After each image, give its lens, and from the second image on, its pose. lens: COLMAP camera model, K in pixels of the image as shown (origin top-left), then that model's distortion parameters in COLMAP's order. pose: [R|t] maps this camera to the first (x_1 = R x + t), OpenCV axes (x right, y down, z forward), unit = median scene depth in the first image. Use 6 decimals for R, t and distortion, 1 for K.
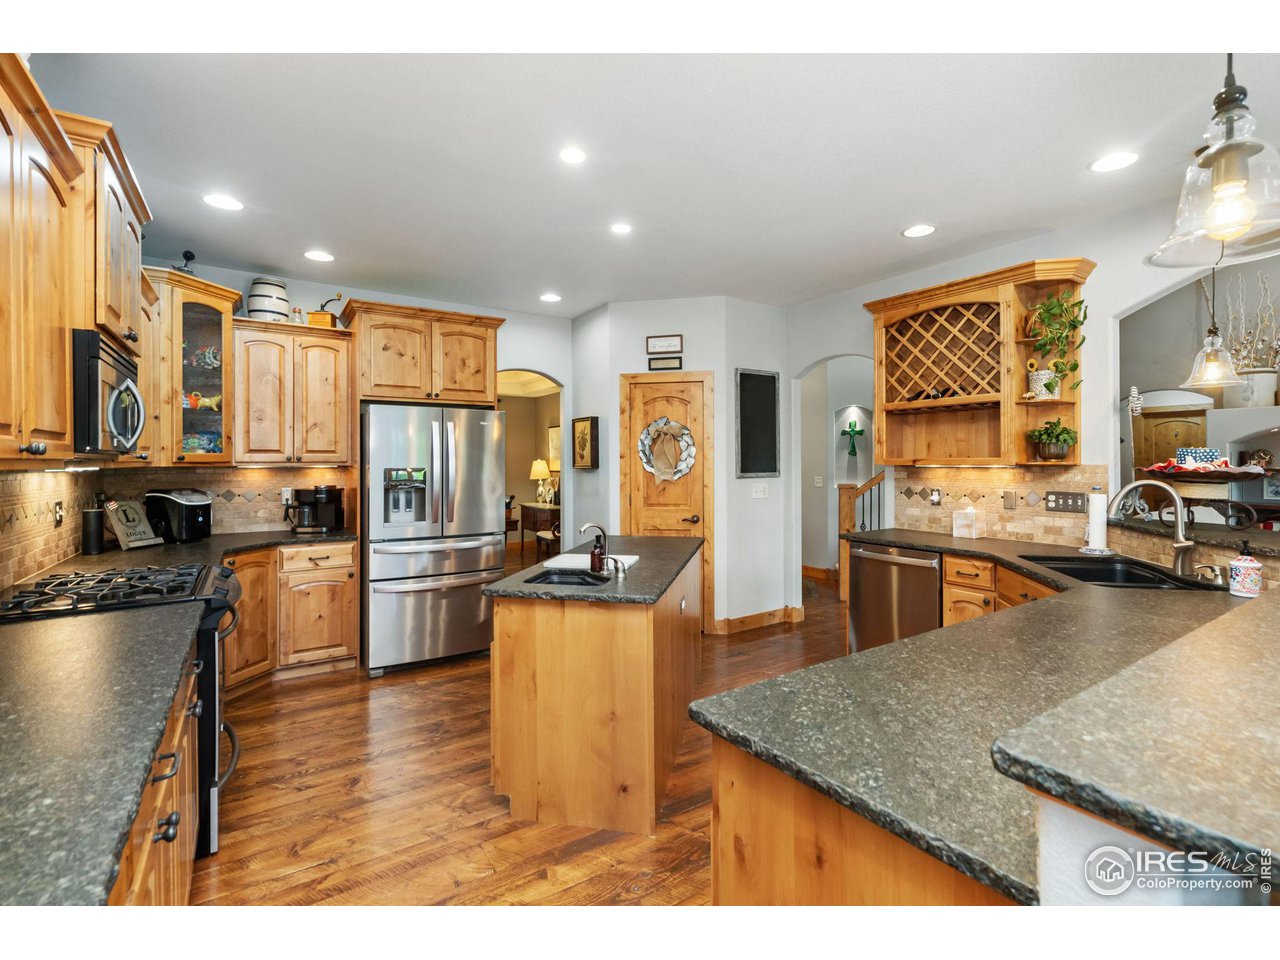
lens RADIAL K [[589.6, 0, 636.6], [0, 589.6, 459.5], [0, 0, 1]] dist [-0.000295, 0.000140]
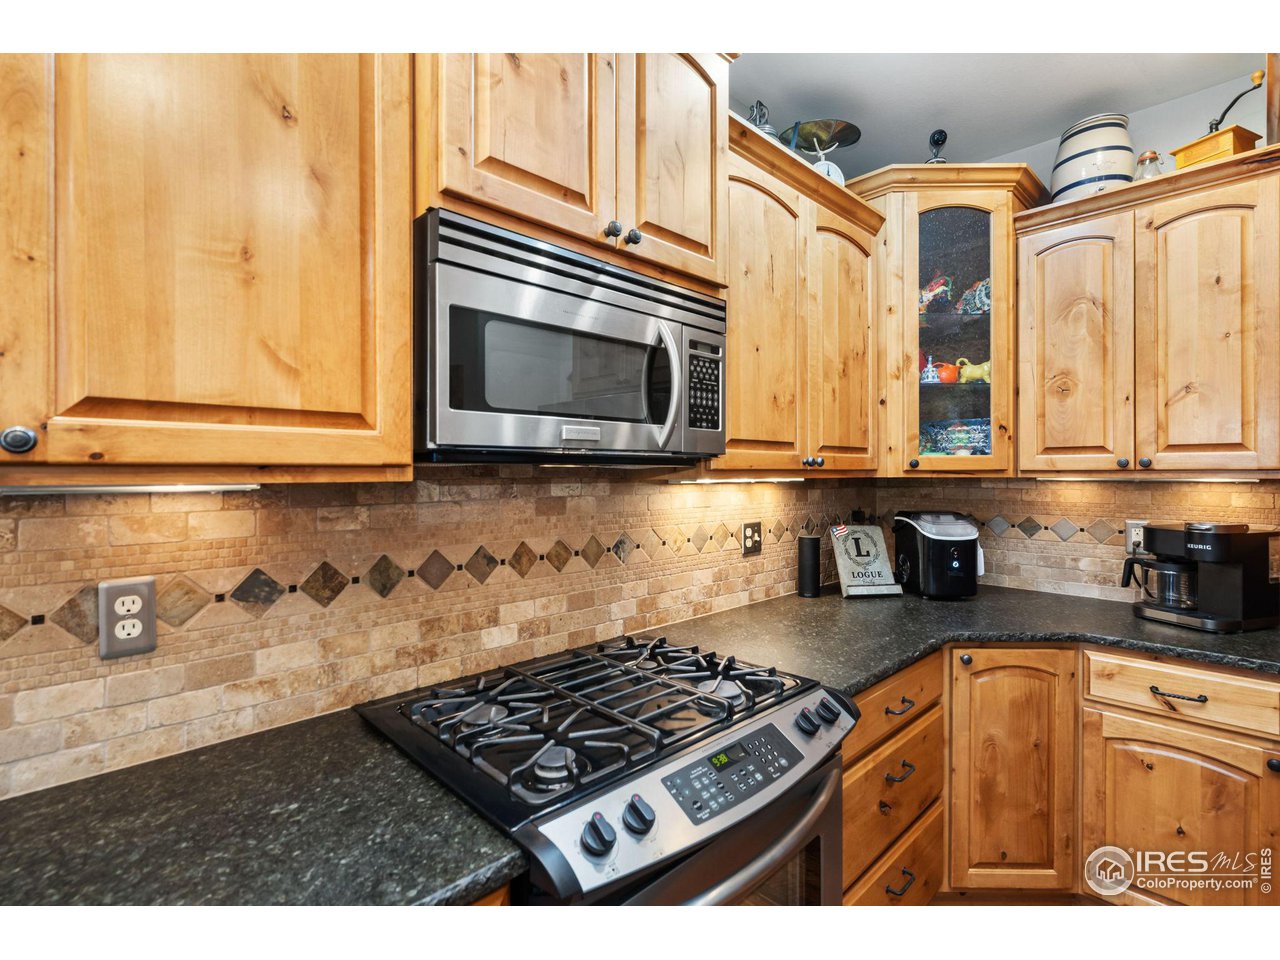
lens RADIAL K [[603.4, 0, 638.5], [0, 603.4, 471.6], [0, 0, 1]] dist [-0.002108, -0.000009]
pose [[0.198104, 0.001971, -0.980179, -0.178590], [0.004777, 0.999984, 0.002976, 0.001997], [0.980169, -0.005271, 0.198091, 0.504826]]
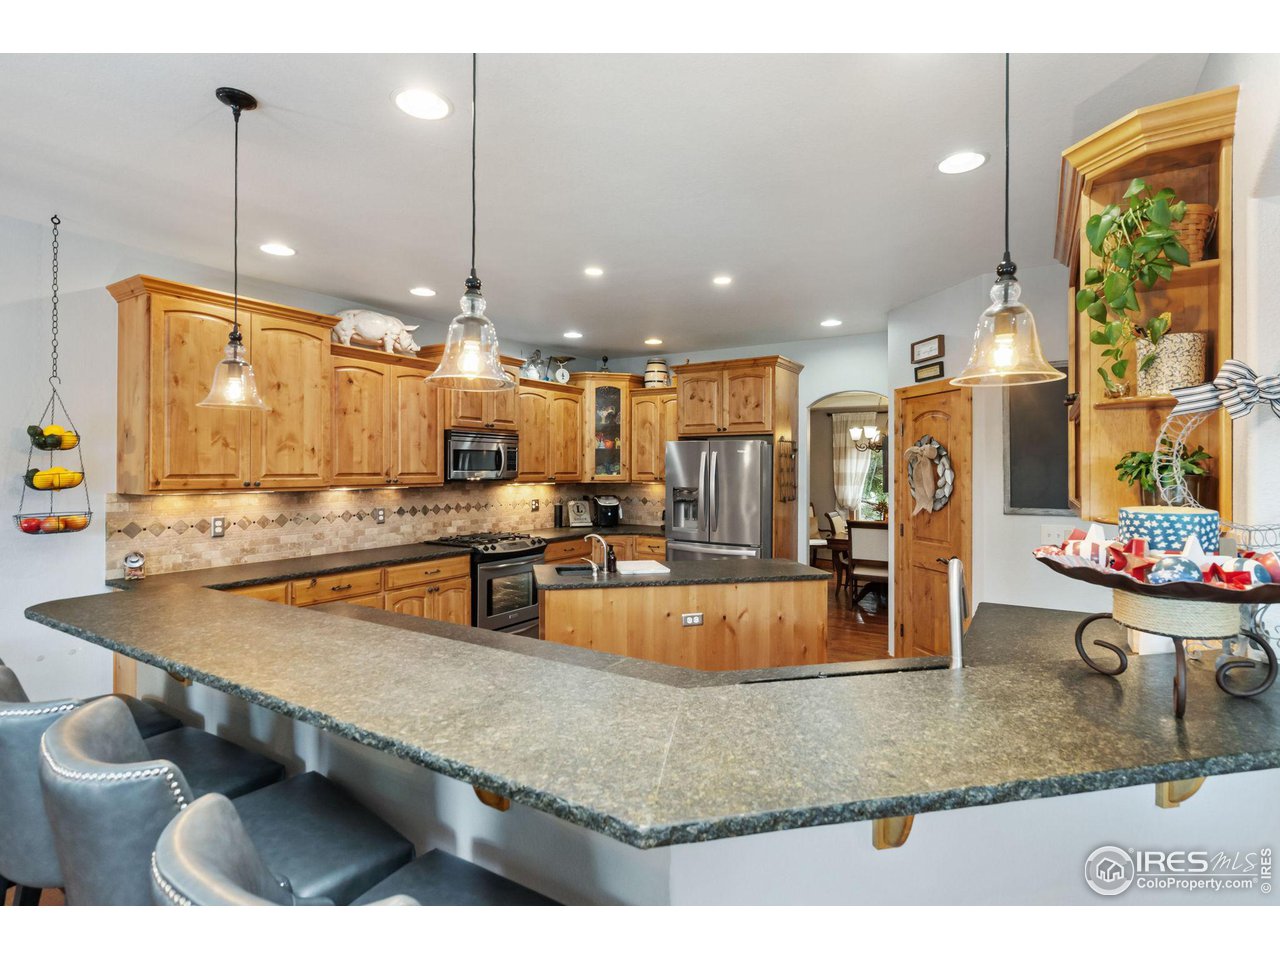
lens RADIAL K [[603.4, 0, 638.5], [0, 603.4, 471.6], [0, 0, 1]] dist [-0.002108, -0.000009]
pose [[0.429718, 0.009462, -0.902913, 0.768483], [-0.001823, 0.999952, 0.009611, -0.033302], [0.902961, -0.002484, 0.429715, 0.302682]]
